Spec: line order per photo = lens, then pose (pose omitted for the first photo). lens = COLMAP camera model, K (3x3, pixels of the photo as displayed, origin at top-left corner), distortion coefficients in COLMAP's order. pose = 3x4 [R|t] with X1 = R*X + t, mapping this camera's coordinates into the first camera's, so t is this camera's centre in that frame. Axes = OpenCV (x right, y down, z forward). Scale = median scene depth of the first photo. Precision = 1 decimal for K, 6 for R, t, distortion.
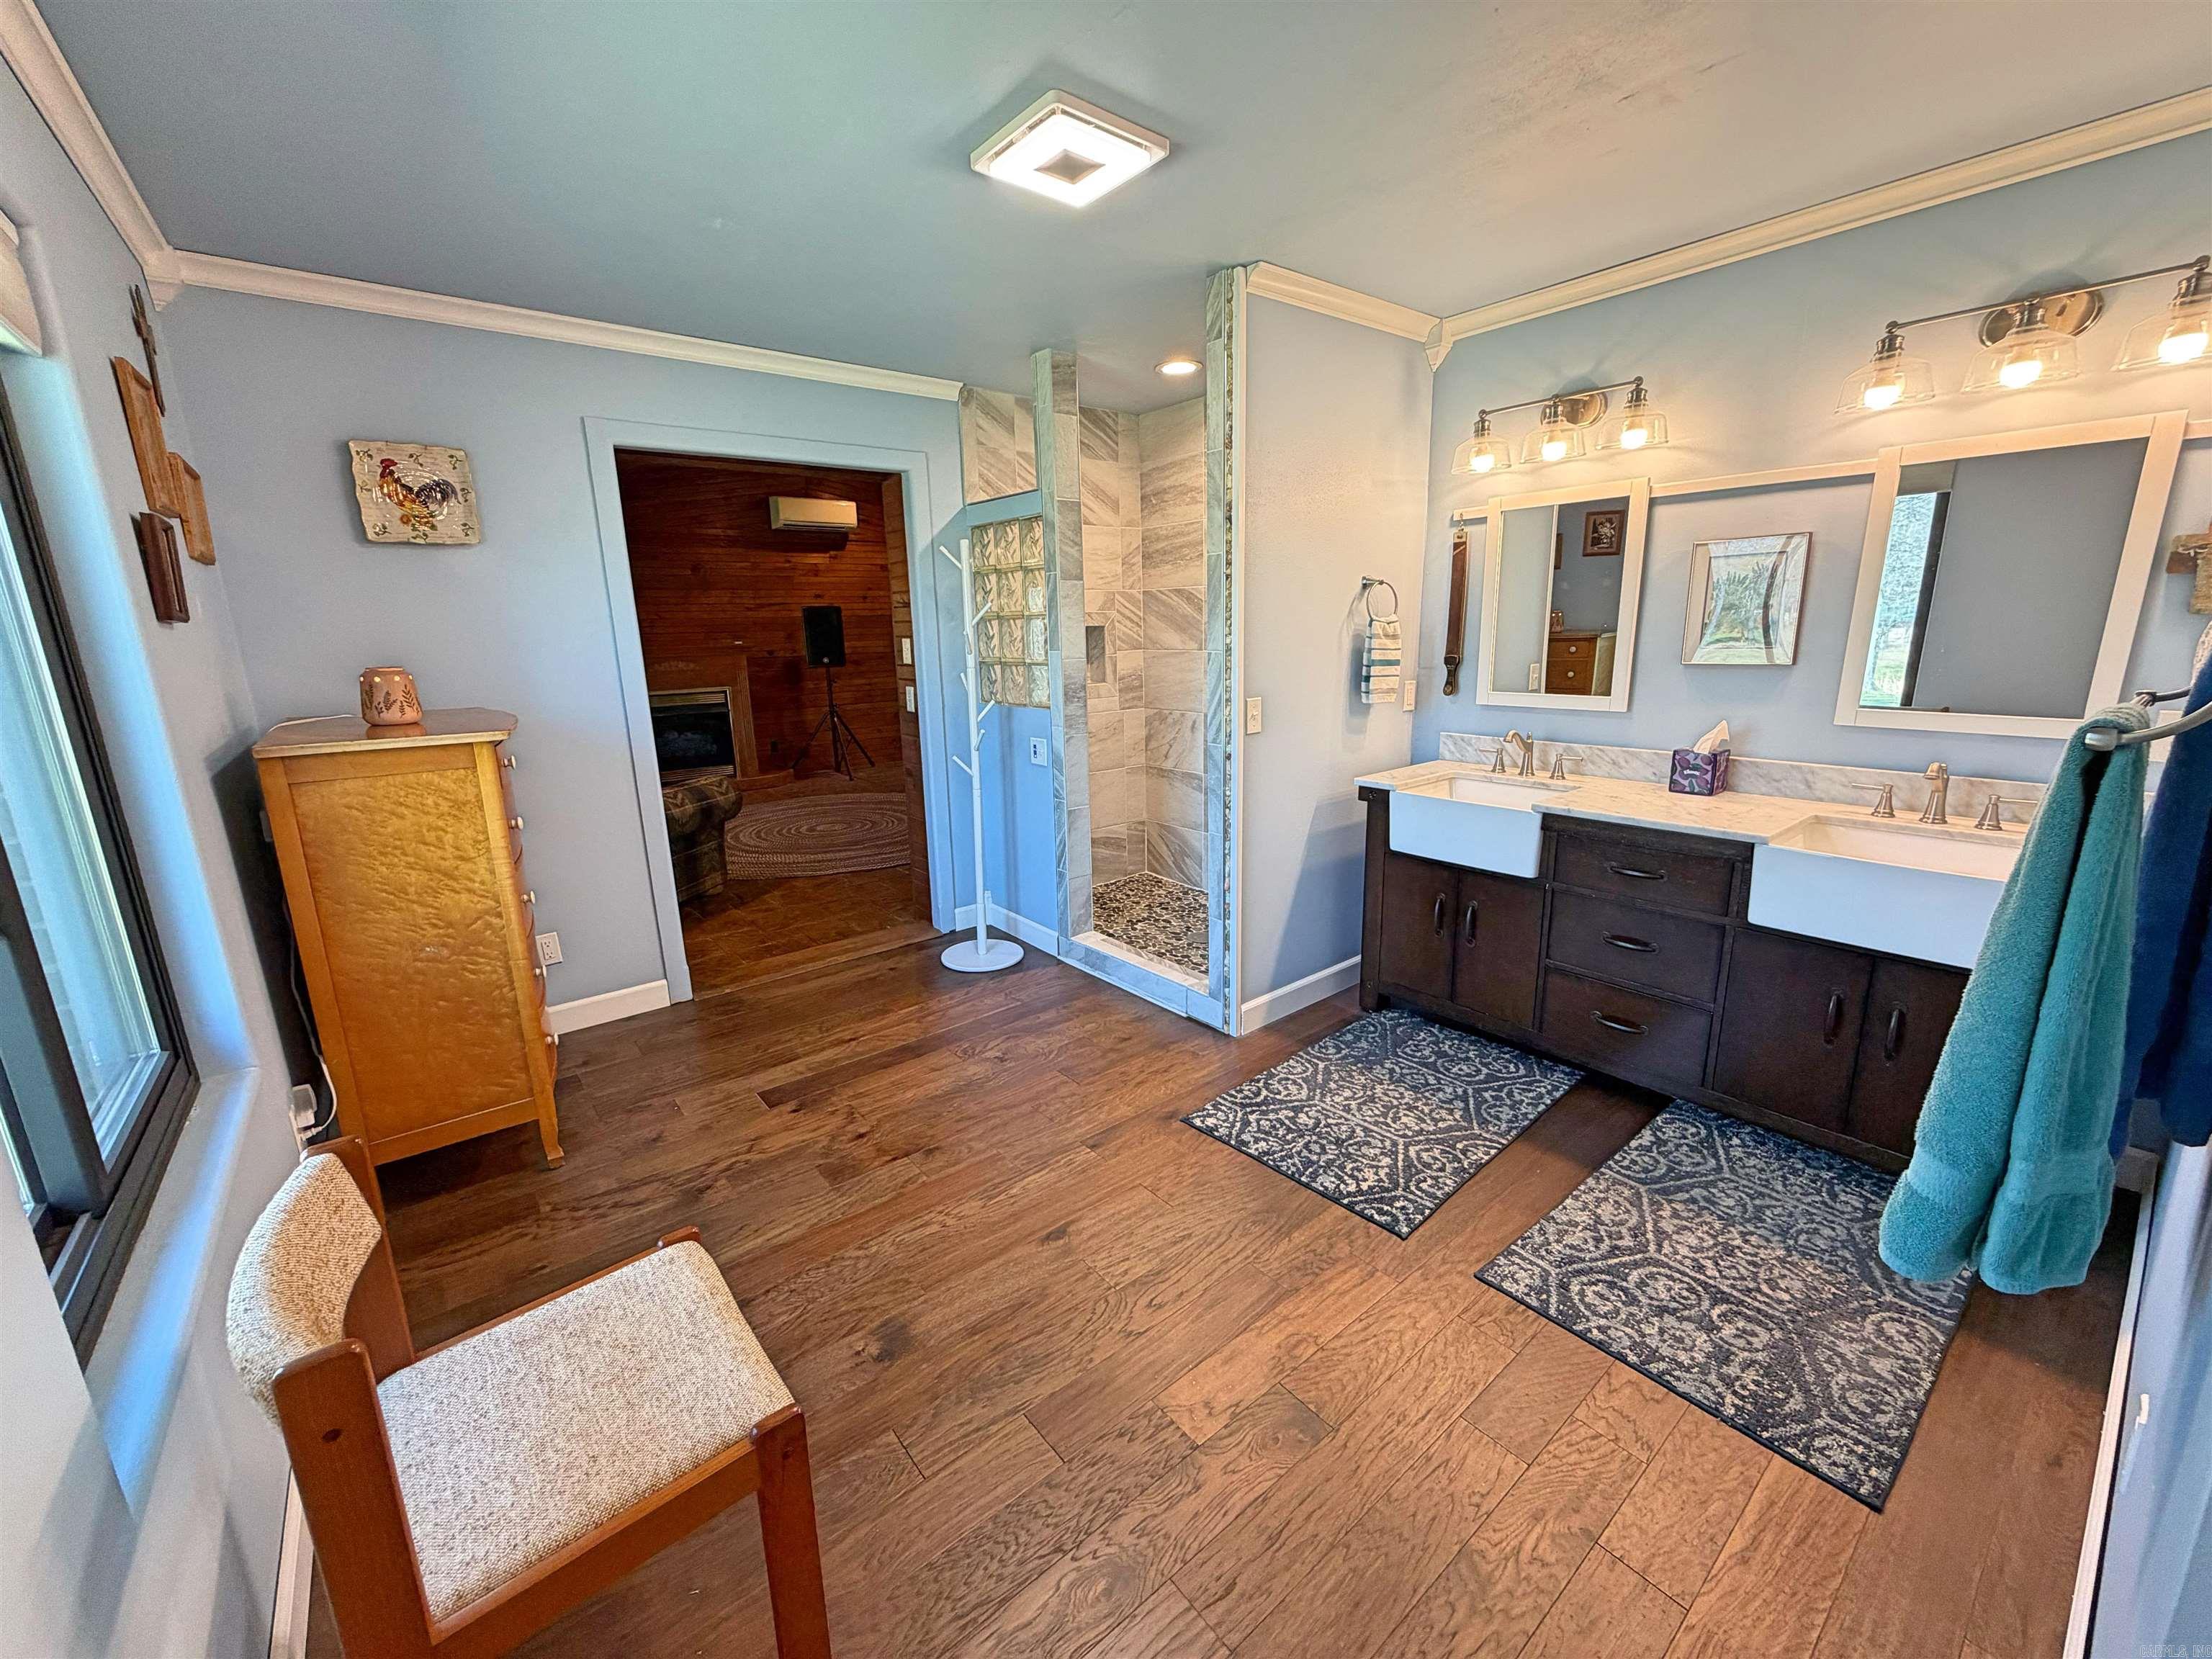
lens RADIAL K [[884.0, 0, 1101.7], [0, 884.0, 822.3], [0, 0, 1]] dist [-0.000798, -0.000004]
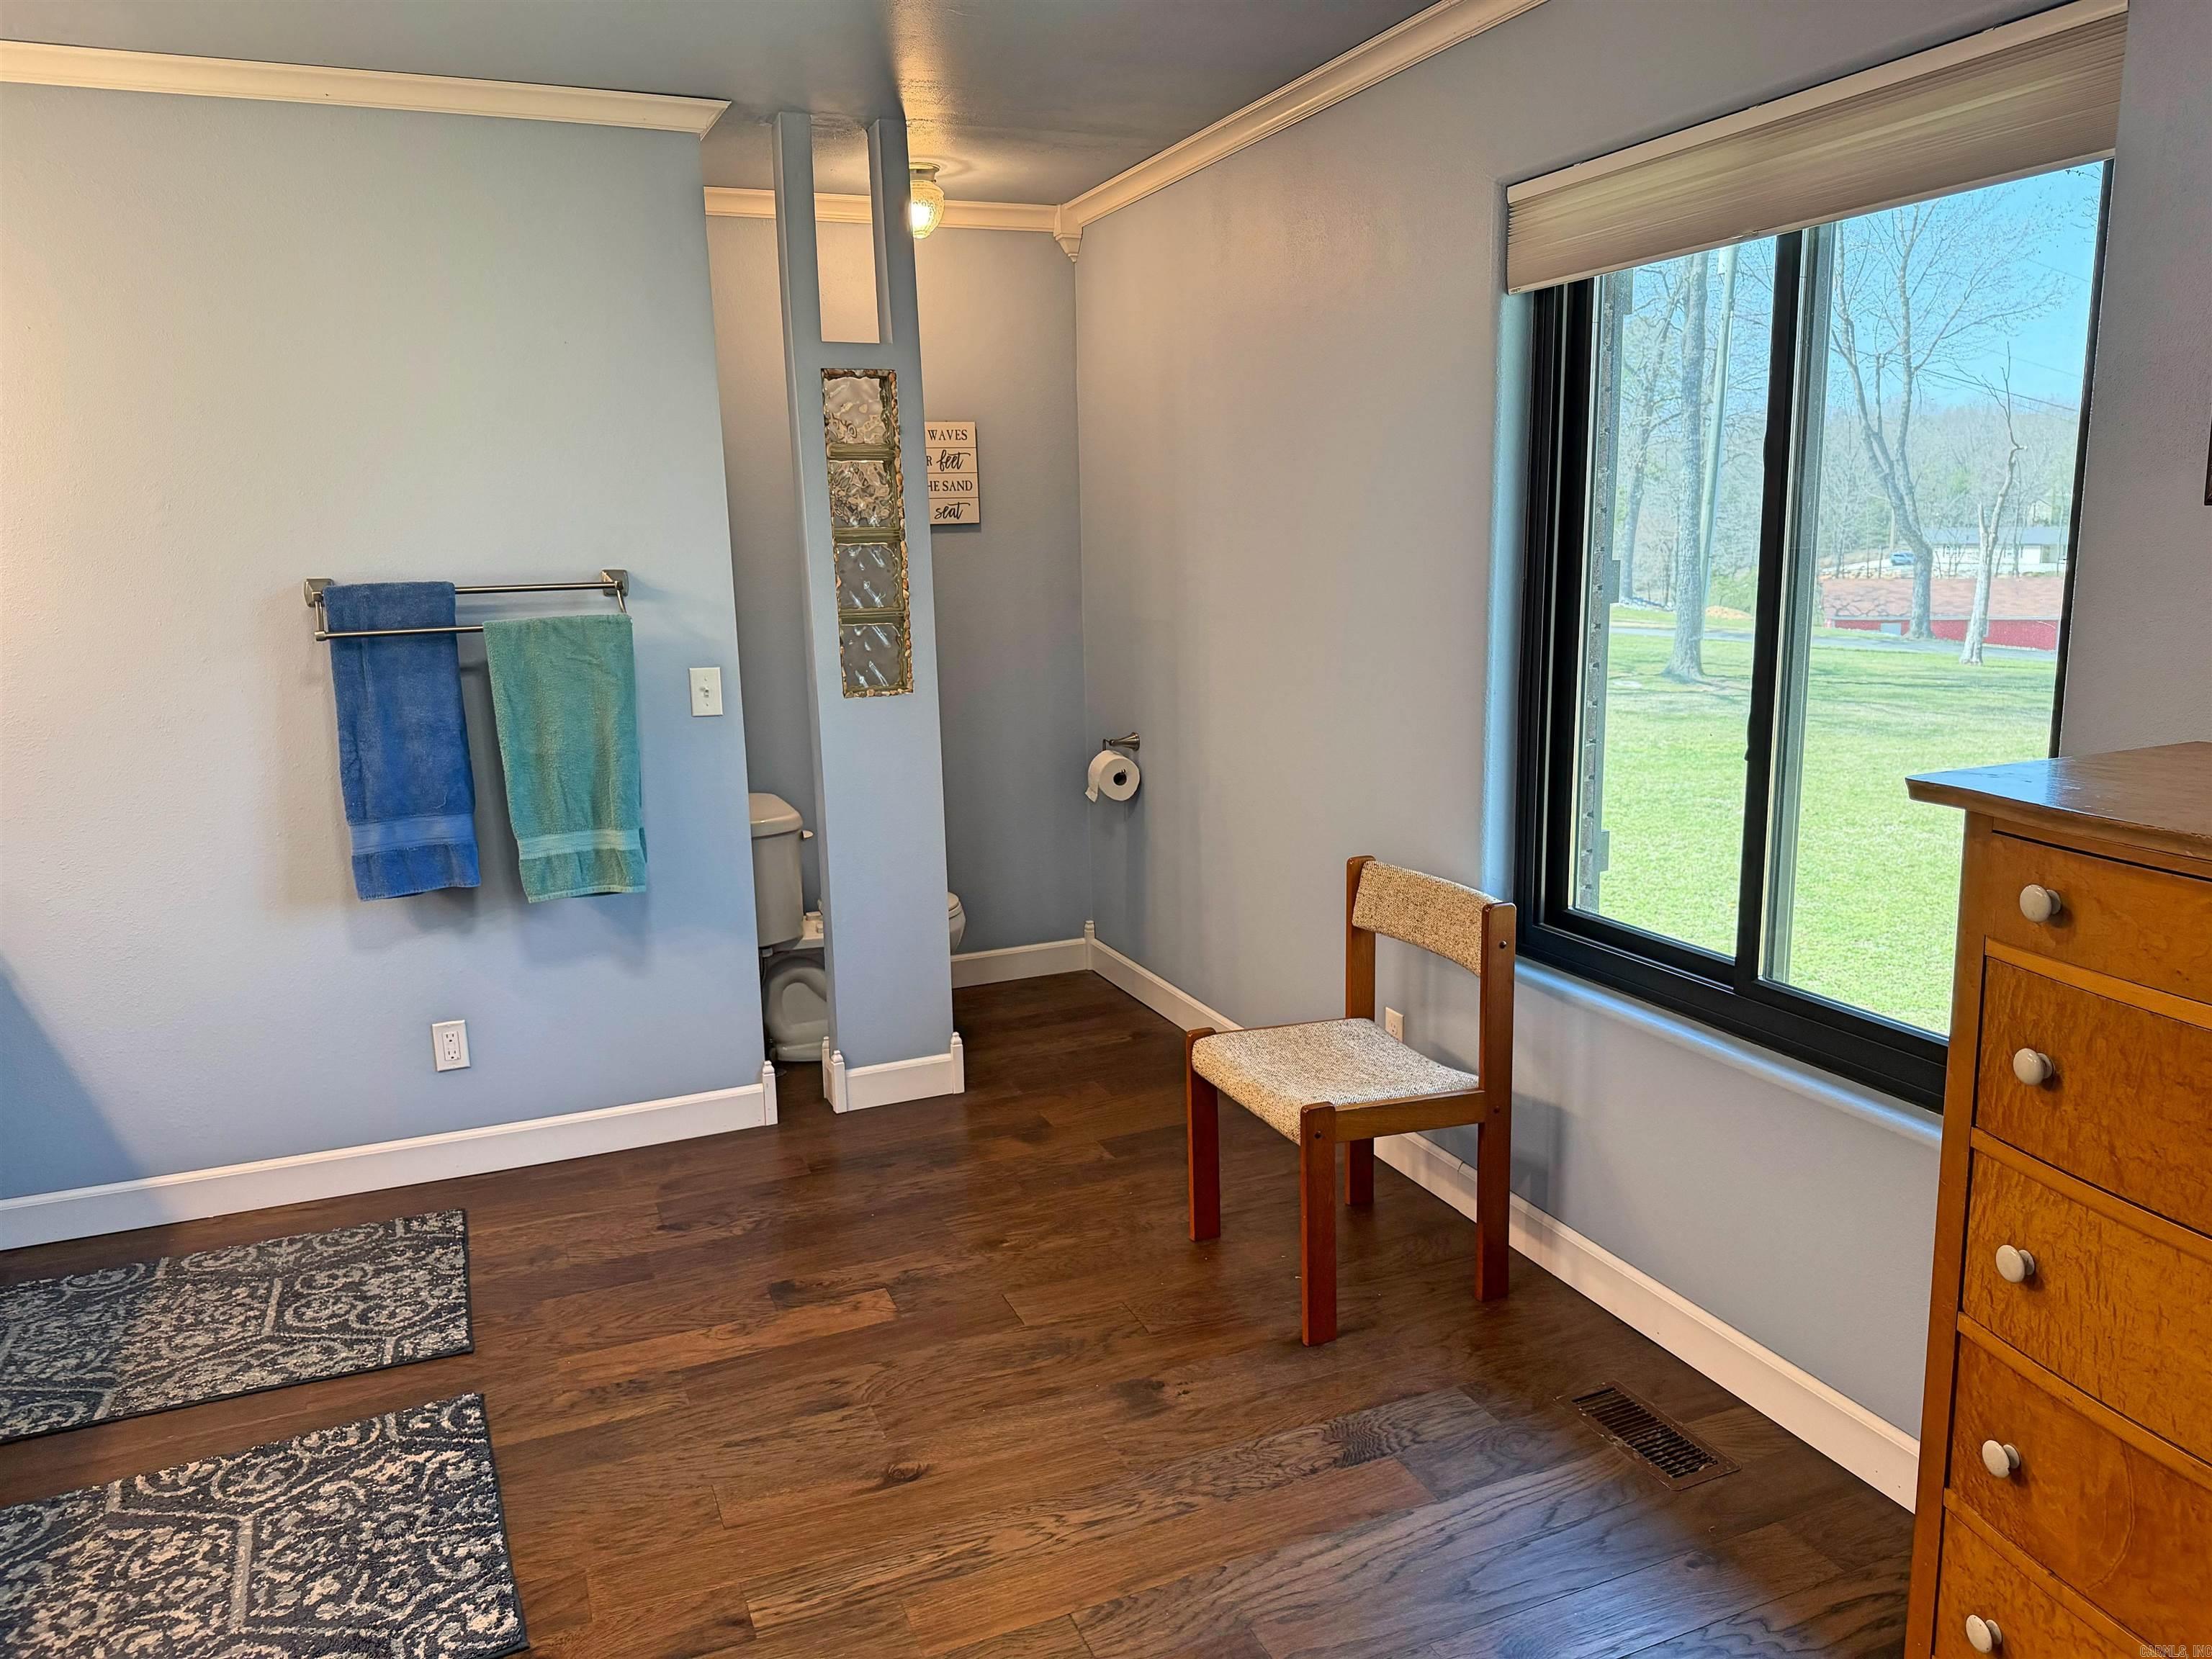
lens RADIAL K [[1559.8, 0, 1105.1], [0, 1559.8, 832.2], [0, 0, 1]] dist [0.039581, -0.047472]
pose [[-0.960446, -0.006141, 0.278399, -0.545318], [0.105762, 0.916798, 0.385092, -0.432983], [-0.257601, 0.399304, -0.879885, 1.881109]]
